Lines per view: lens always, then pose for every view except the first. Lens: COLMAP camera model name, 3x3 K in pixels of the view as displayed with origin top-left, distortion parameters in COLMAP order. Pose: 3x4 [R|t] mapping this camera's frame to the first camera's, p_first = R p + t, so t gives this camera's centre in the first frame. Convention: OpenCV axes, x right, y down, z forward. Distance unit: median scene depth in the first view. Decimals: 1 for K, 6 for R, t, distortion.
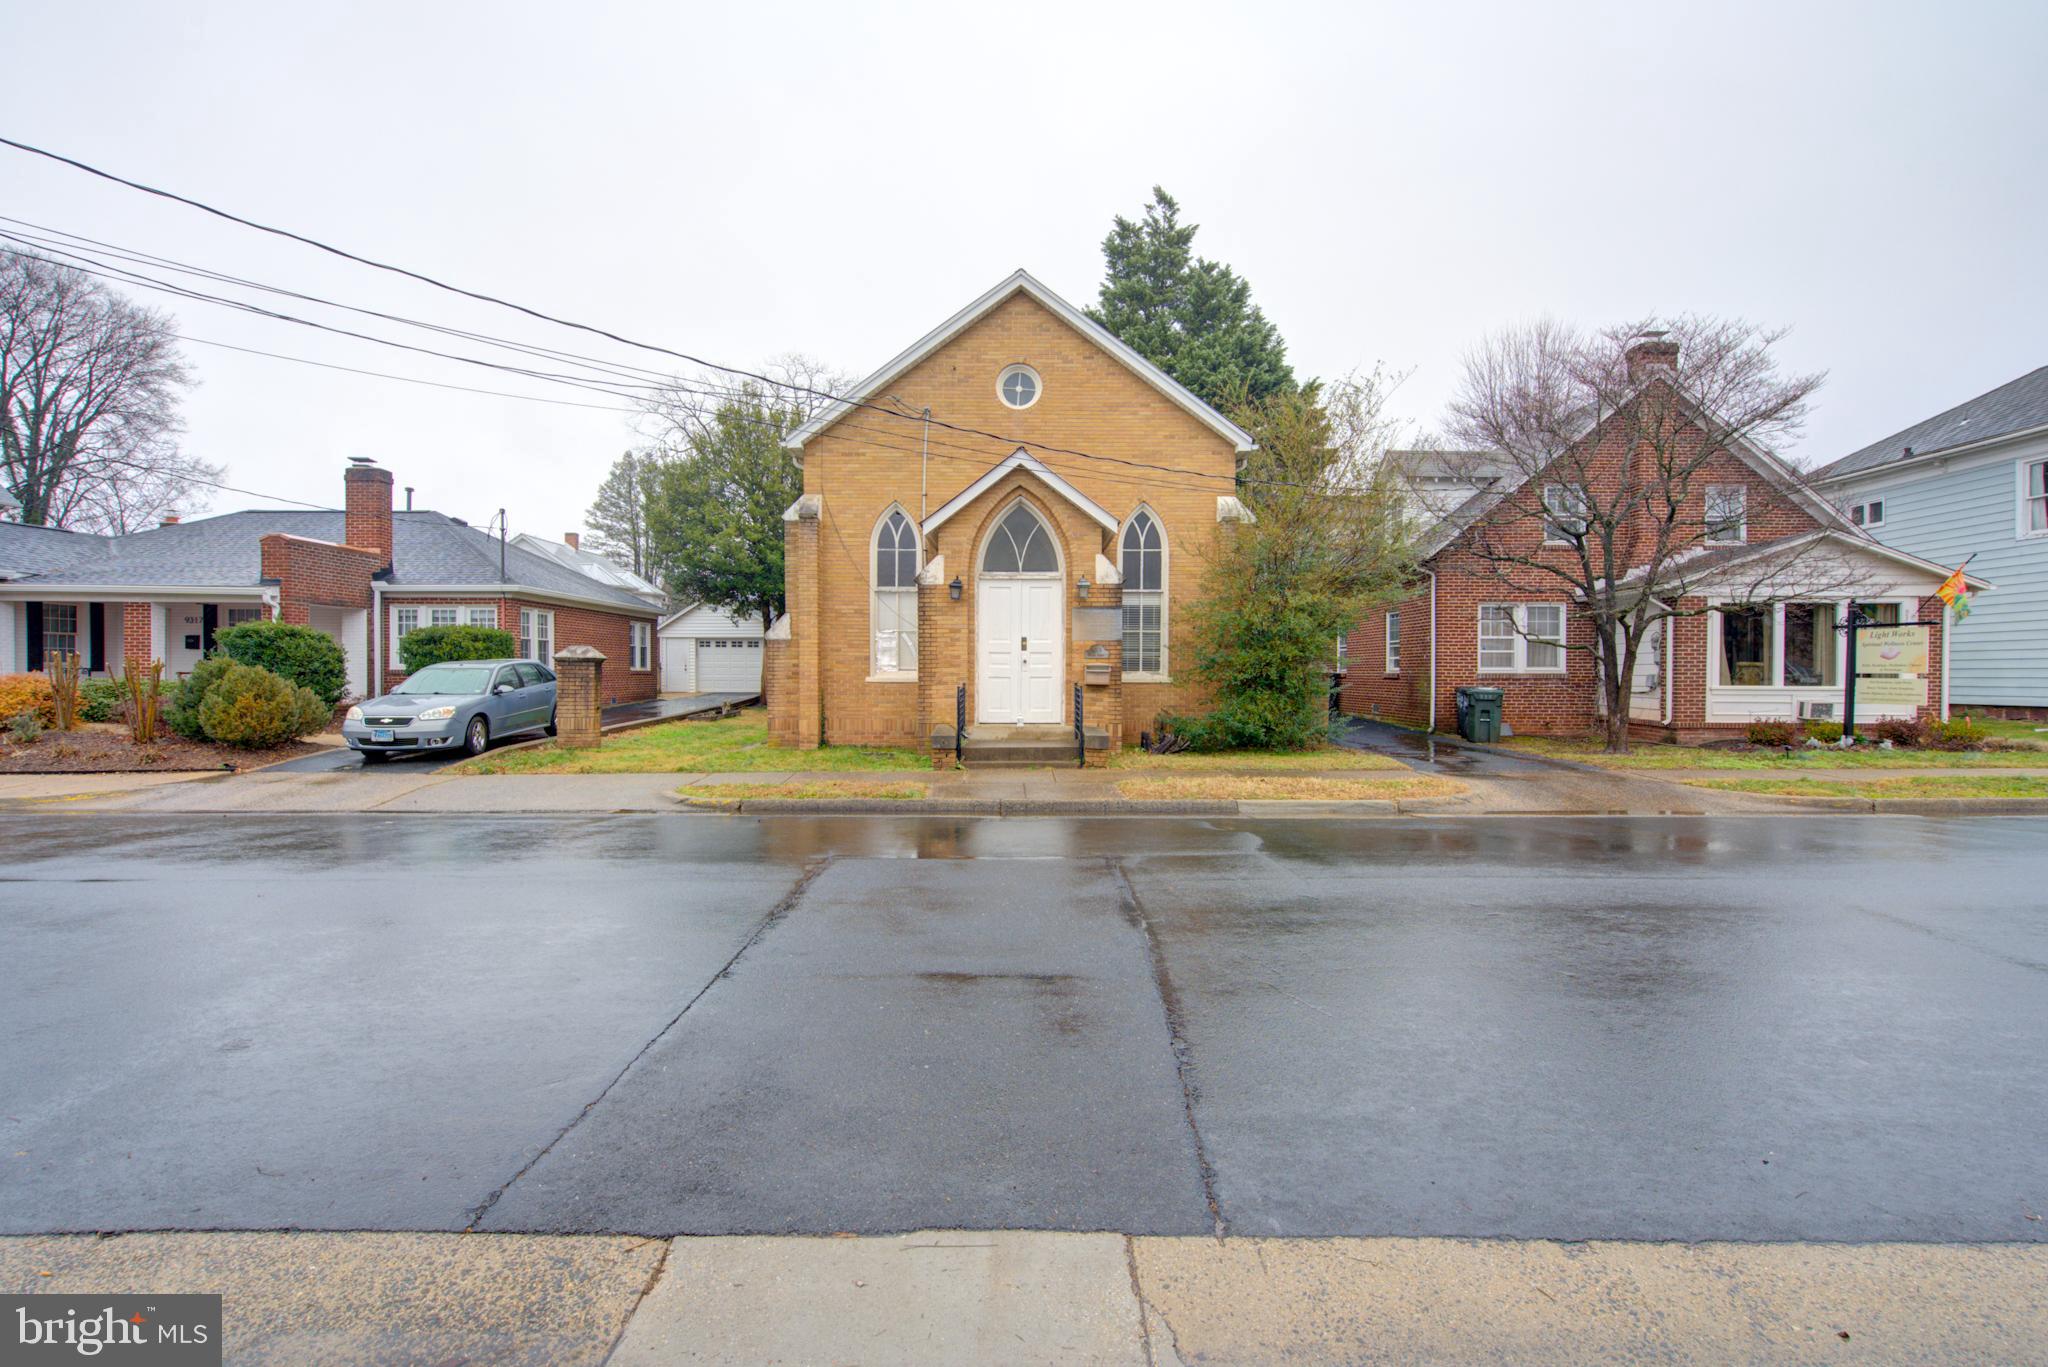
lens RADIAL K [[960.8, 0, 1024.0], [0, 960.8, 683.5], [0, 0, 1]] dist [-0.002641, -0.000422]
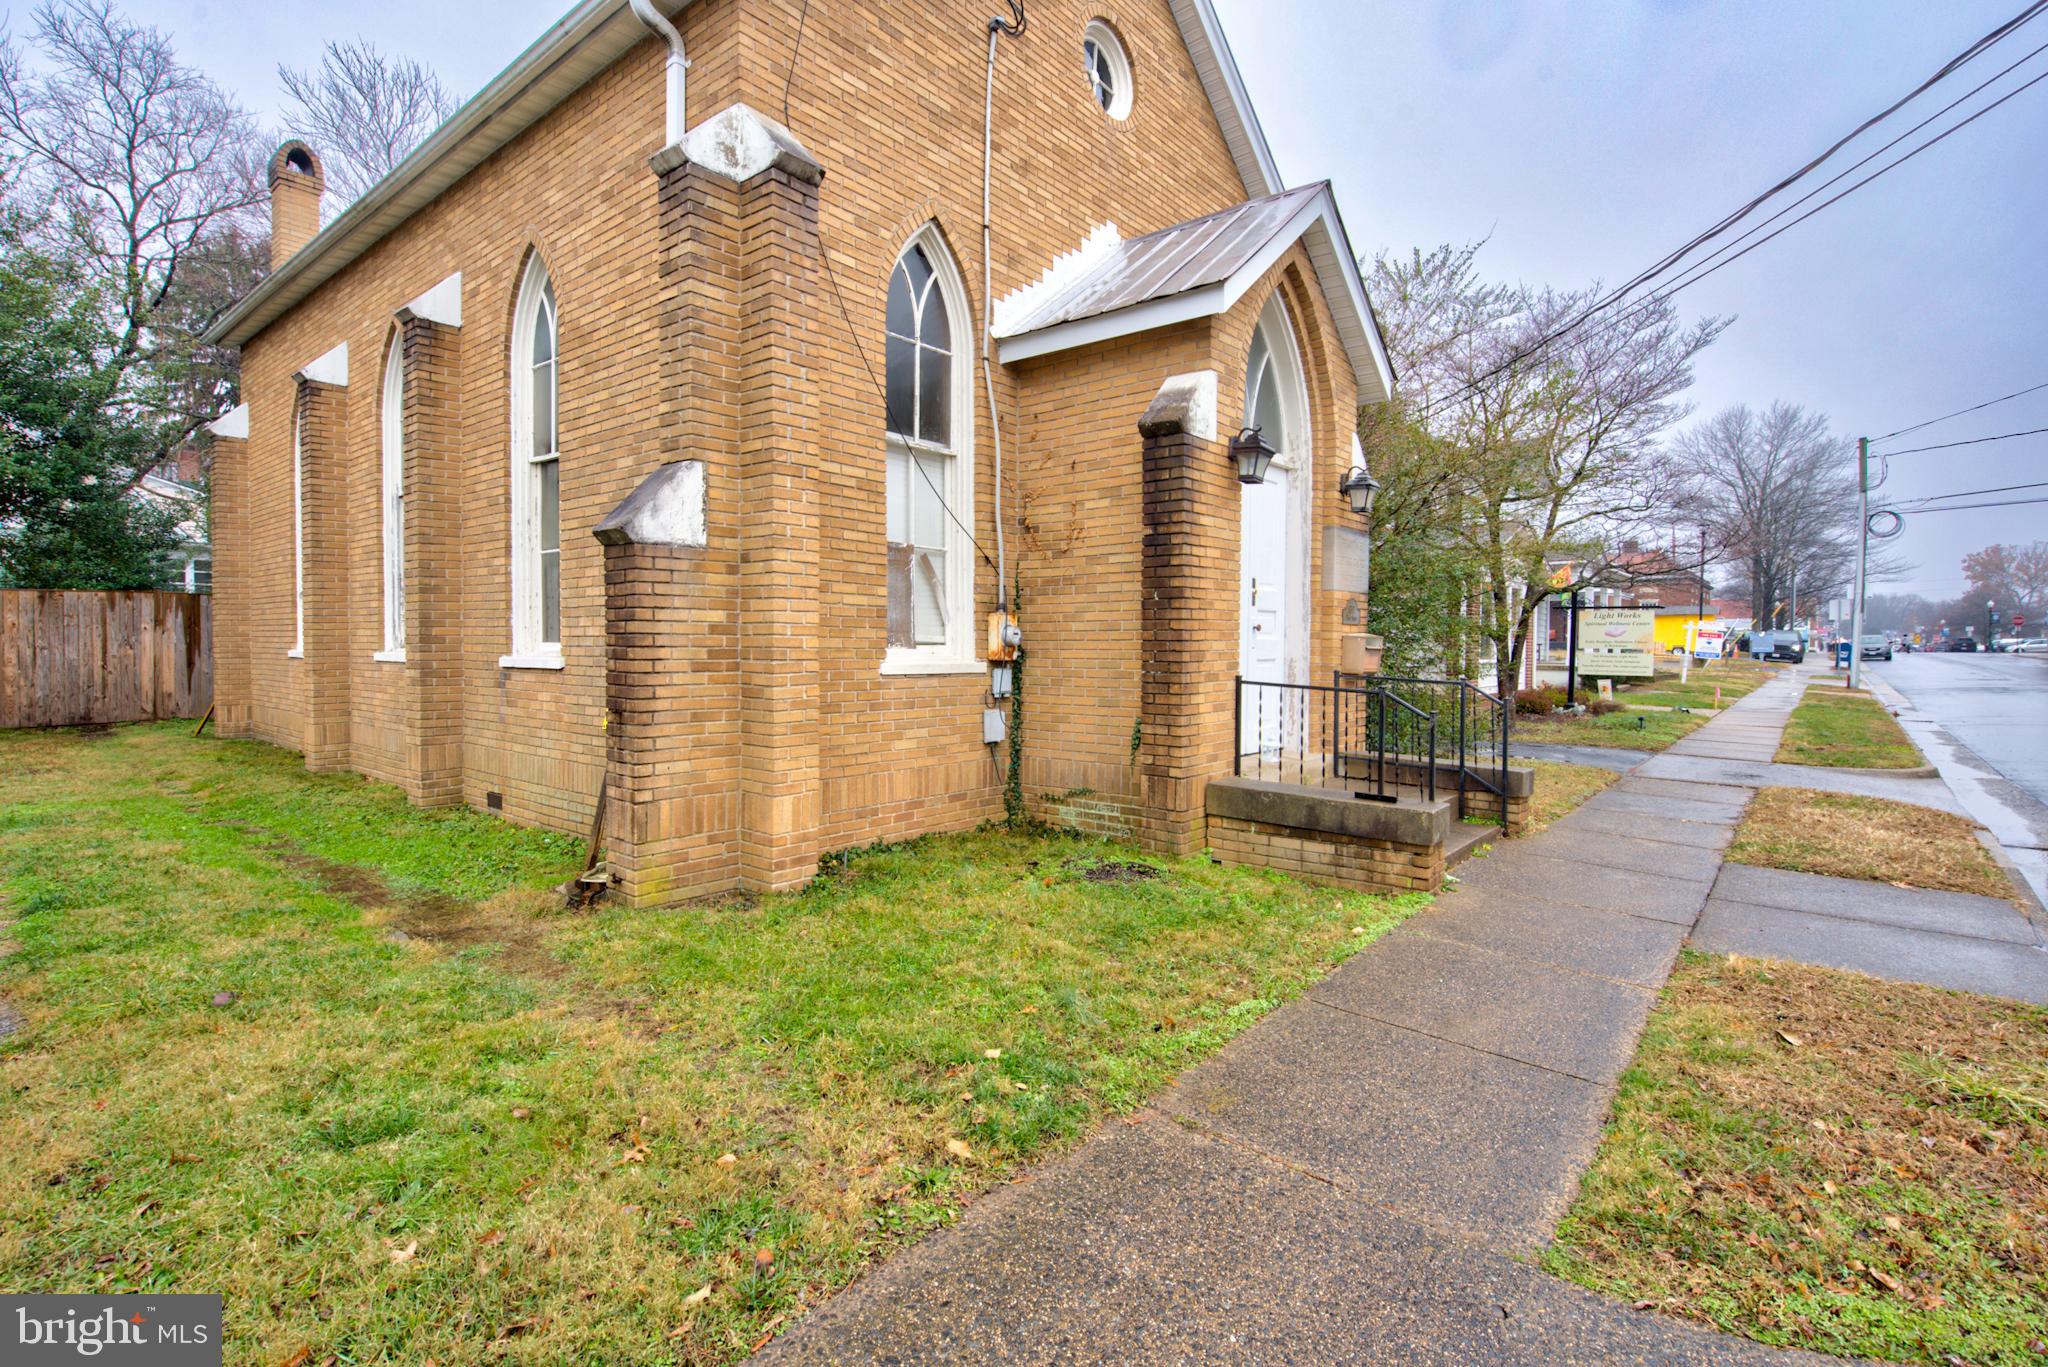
lens RADIAL K [[960.2, 0, 1017.5], [0, 960.2, 666.2], [0, 0, 1]] dist [-0.000024, -0.000054]
pose [[0.646132, -0.015690, 0.763064, -0.424302], [0.003820, 0.999843, 0.017325, -0.011673], [-0.763216, -0.008279, 0.646091, 0.726946]]
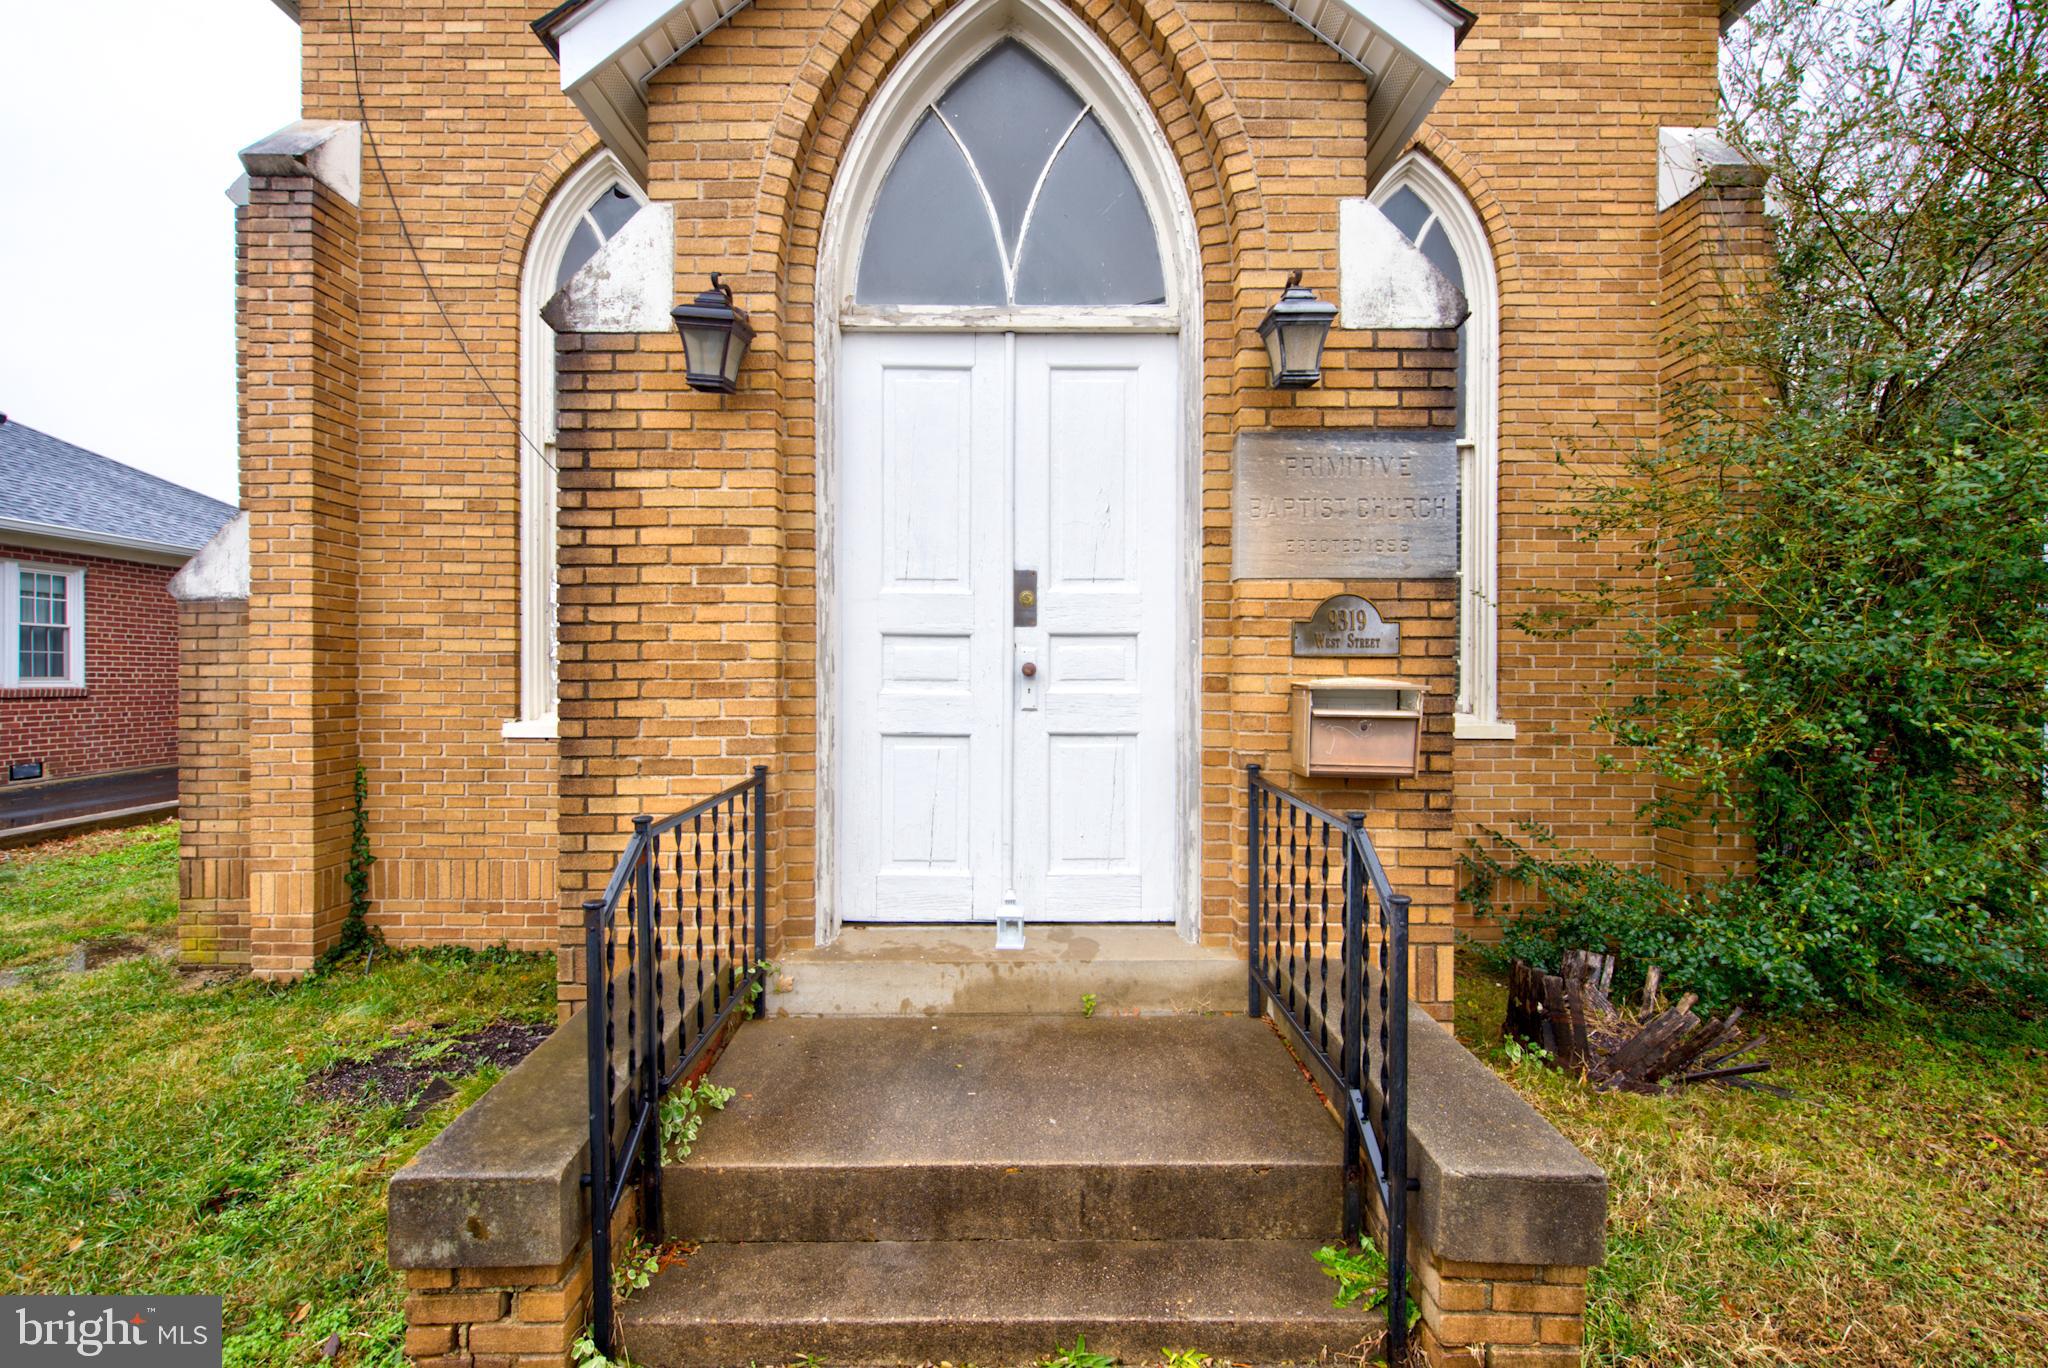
lens RADIAL K [[960.8, 0, 1024.0], [0, 960.8, 684.0], [0, 0, 1]] dist [-0.002641, -0.000422]
pose [[0.999992, -0.001232, -0.003784, 0.000557], [0.001209, 0.999980, -0.006154, -0.016862], [0.003791, 0.006149, 0.999974, 0.708942]]
